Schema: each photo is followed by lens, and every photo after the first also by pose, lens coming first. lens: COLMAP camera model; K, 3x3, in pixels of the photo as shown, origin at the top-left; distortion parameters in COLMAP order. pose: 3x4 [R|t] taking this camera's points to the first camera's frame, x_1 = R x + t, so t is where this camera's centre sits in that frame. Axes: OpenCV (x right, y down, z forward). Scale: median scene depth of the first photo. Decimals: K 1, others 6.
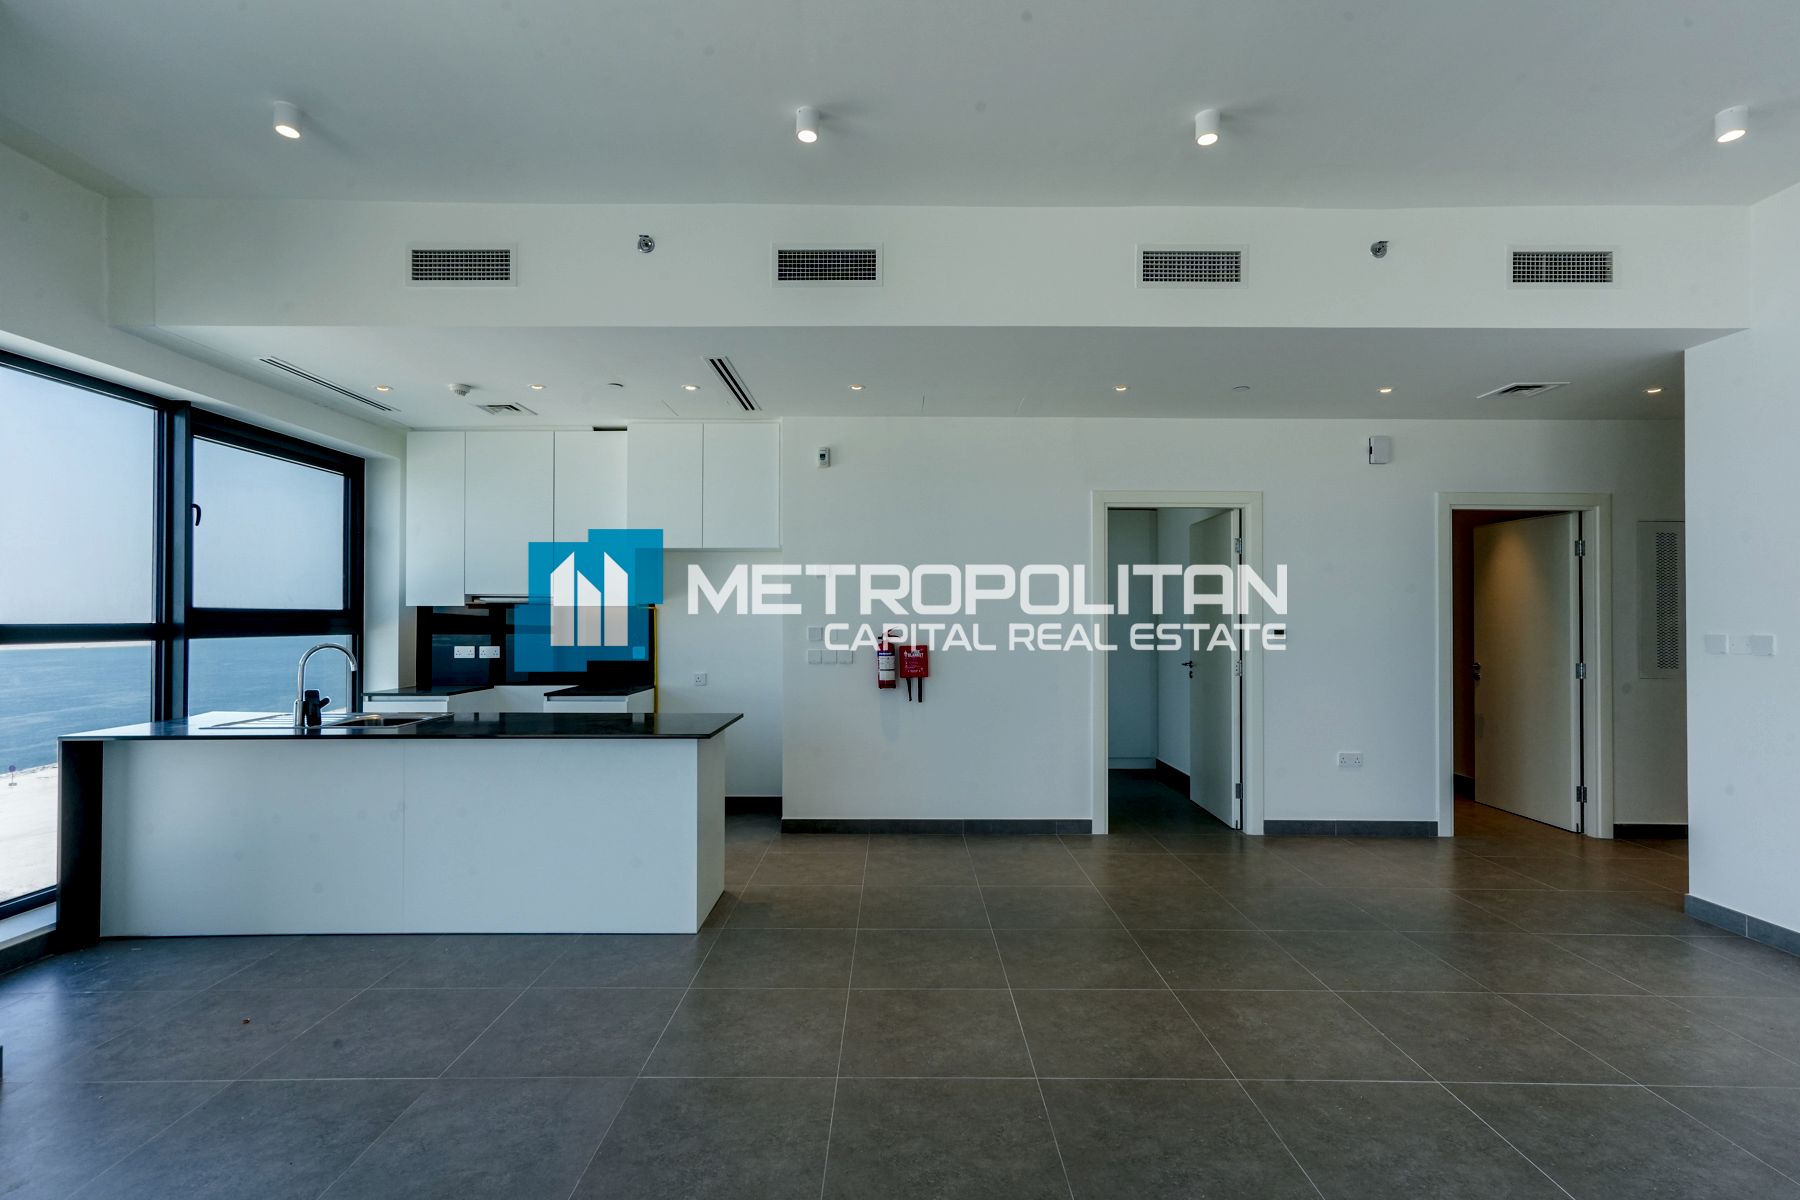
lens RADIAL K [[833.4, 0, 887.6], [0, 833.4, 604.4], [0, 0, 1]] dist [0.004942, 0.004162]
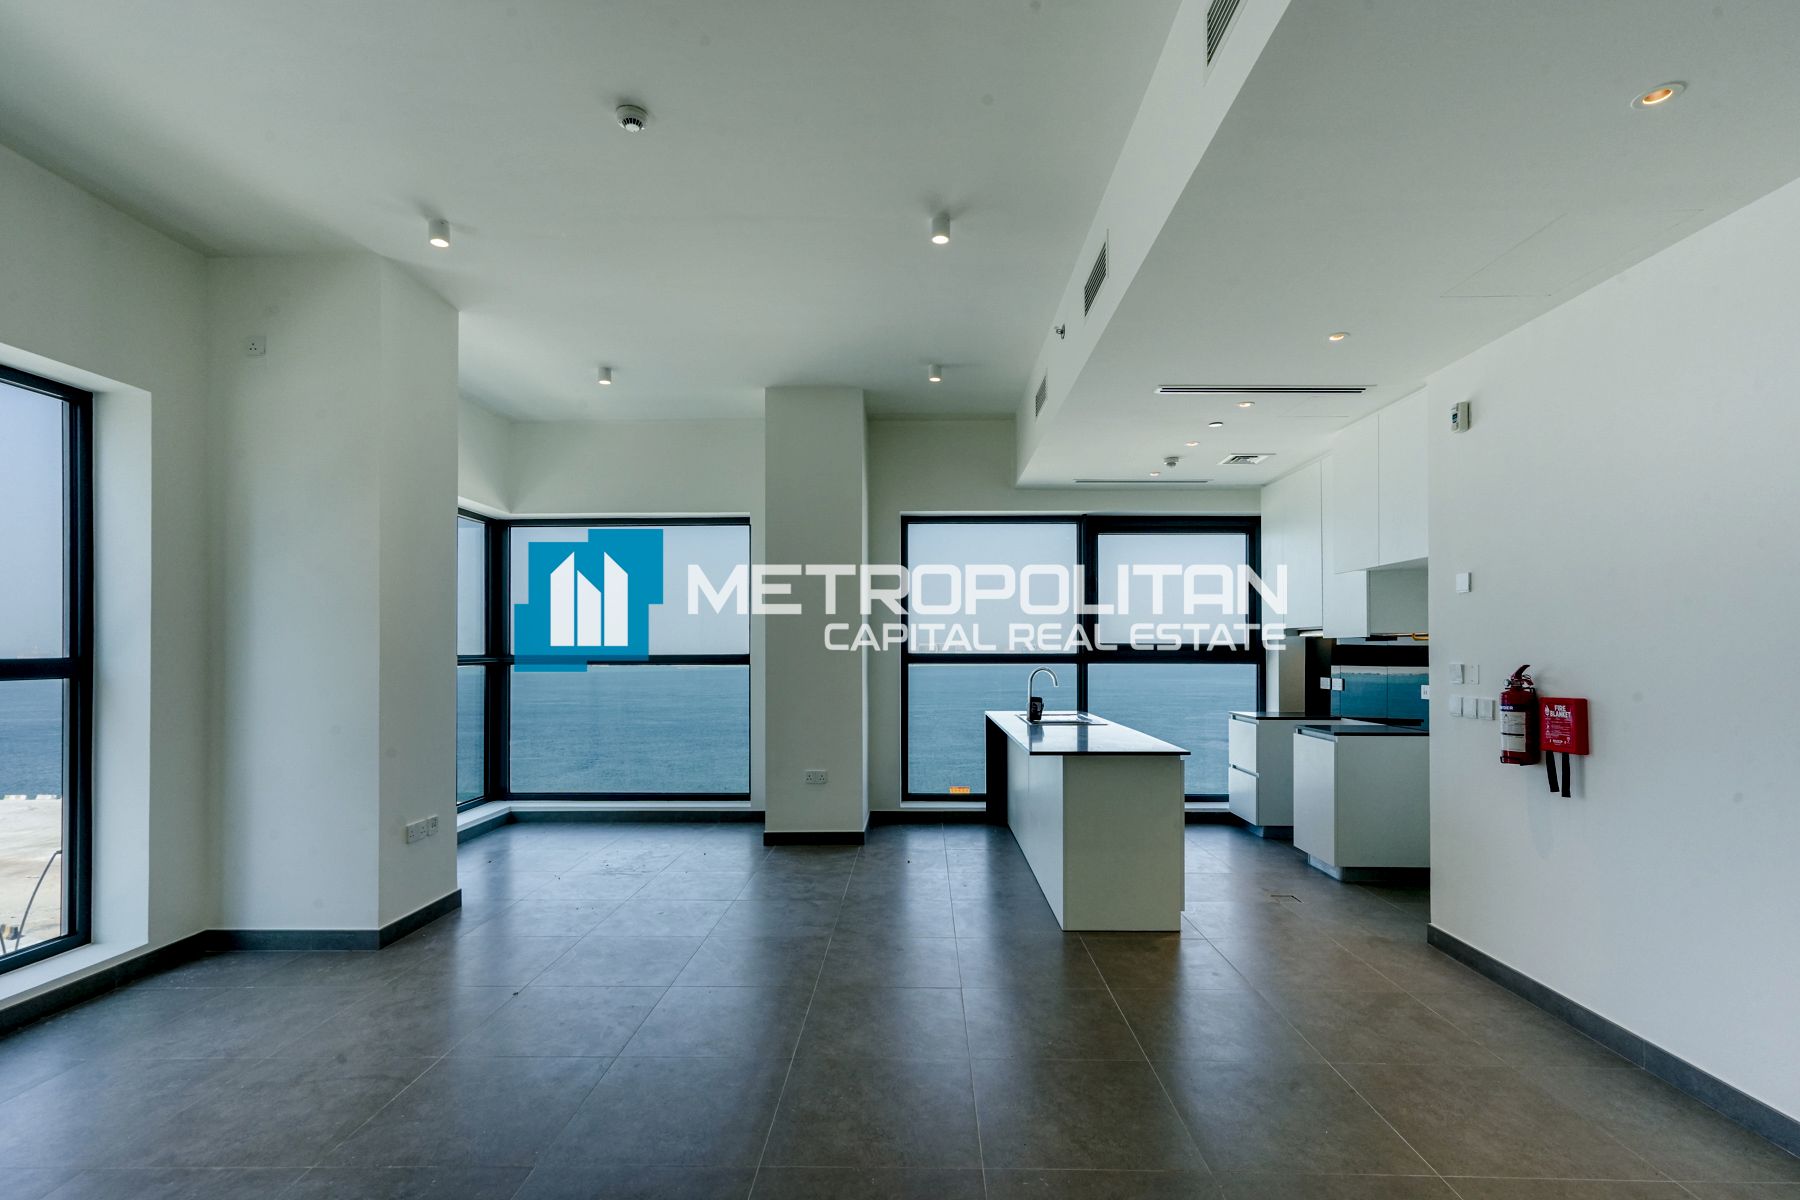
lens RADIAL K [[833.4, 0, 919.0], [0, 833.4, 650.6], [0, 0, 1]] dist [0.004942, 0.004162]
pose [[0.001957, -0.000088, -0.999998, 0.695700], [0.017928, 0.999839, -0.000053, 0.009346], [0.999837, -0.017928, 0.001958, 0.625017]]
